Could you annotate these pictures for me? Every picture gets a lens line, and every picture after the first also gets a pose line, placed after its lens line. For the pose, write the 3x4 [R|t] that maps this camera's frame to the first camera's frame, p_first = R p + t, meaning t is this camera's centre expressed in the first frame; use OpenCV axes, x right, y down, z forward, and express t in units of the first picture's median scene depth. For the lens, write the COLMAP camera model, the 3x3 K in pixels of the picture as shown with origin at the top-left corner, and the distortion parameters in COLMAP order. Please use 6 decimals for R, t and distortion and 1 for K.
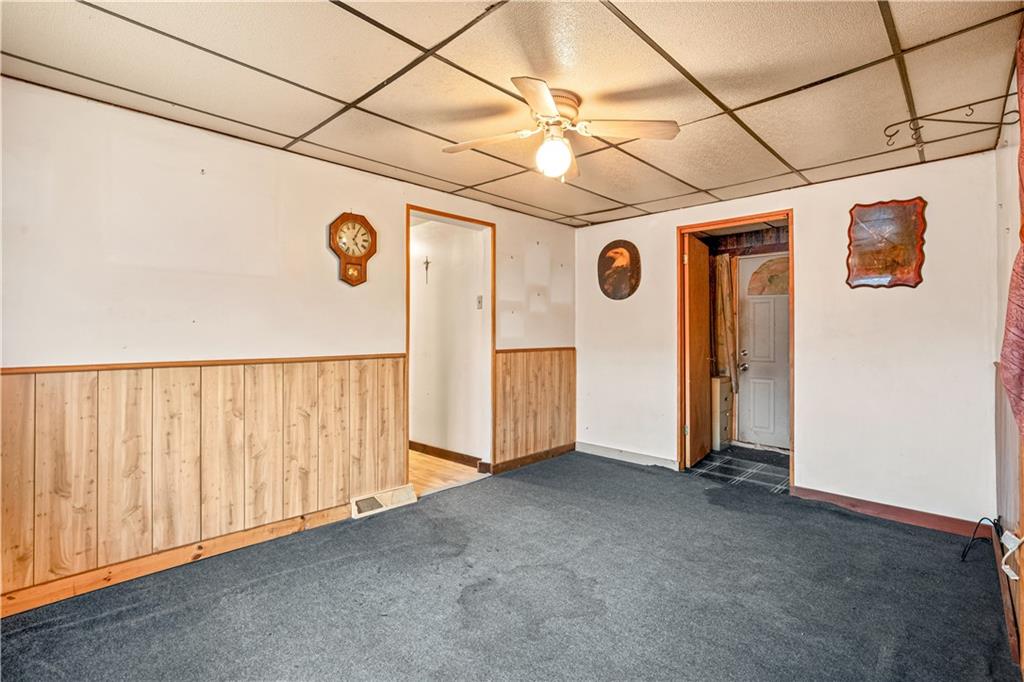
lens RADIAL K [[475.9, 0, 524.5], [0, 475.9, 328.1], [0, 0, 1]] dist [-0.017613, 0.005652]
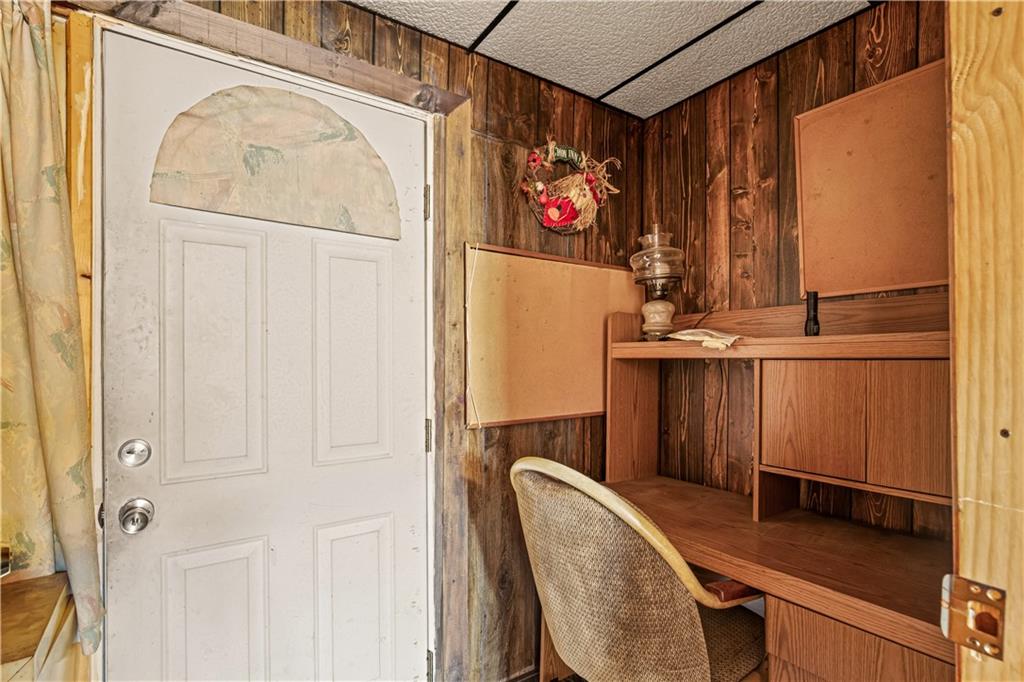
lens RADIAL K [[475.9, 0, 509.9], [0, 475.9, 347.8], [0, 0, 1]] dist [-0.017613, 0.005652]
pose [[0.211018, -0.005735, 0.977465, 0.257440], [-0.010255, 0.999915, 0.008081, -0.001082], [-0.977428, -0.011729, 0.210941, 0.709168]]
